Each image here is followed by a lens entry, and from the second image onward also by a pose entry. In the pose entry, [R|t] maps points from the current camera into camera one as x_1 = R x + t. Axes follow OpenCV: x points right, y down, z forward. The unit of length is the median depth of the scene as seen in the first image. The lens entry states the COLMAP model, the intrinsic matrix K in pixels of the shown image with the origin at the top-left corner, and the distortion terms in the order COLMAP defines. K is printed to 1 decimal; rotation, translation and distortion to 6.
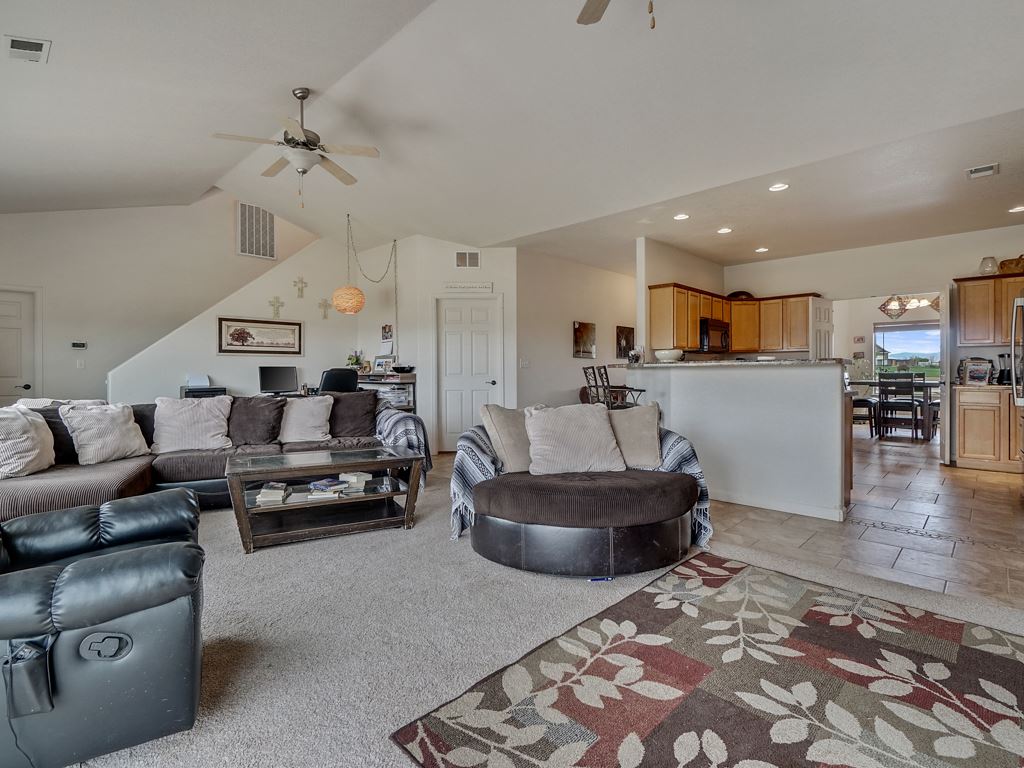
lens RADIAL K [[494.1, 0, 512.2], [0, 494.1, 376.4], [0, 0, 1]] dist [-0.001771, 0.000271]
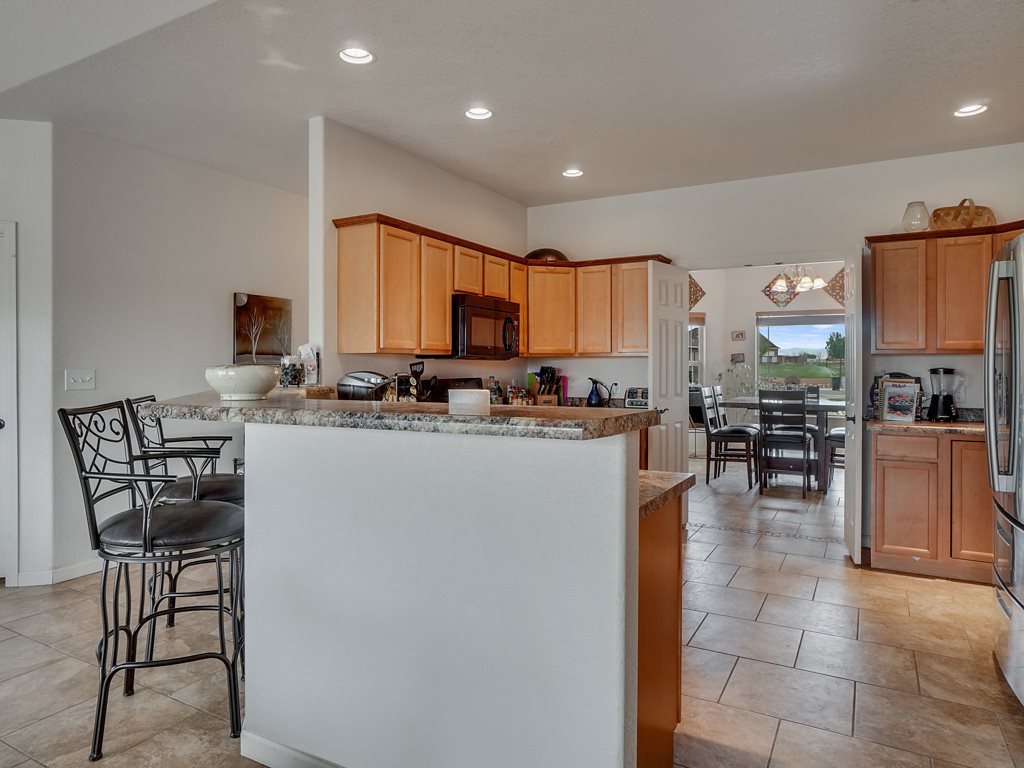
lens RADIAL K [[643.1, 0, 510.6], [0, 643.1, 377.6], [0, 0, 1]] dist [-0.011365, -0.004520]
pose [[0.967476, -0.001272, 0.252958, 0.239609], [-0.000074, 0.999986, 0.005310, -0.029184], [-0.252961, -0.005156, 0.967463, 0.301060]]
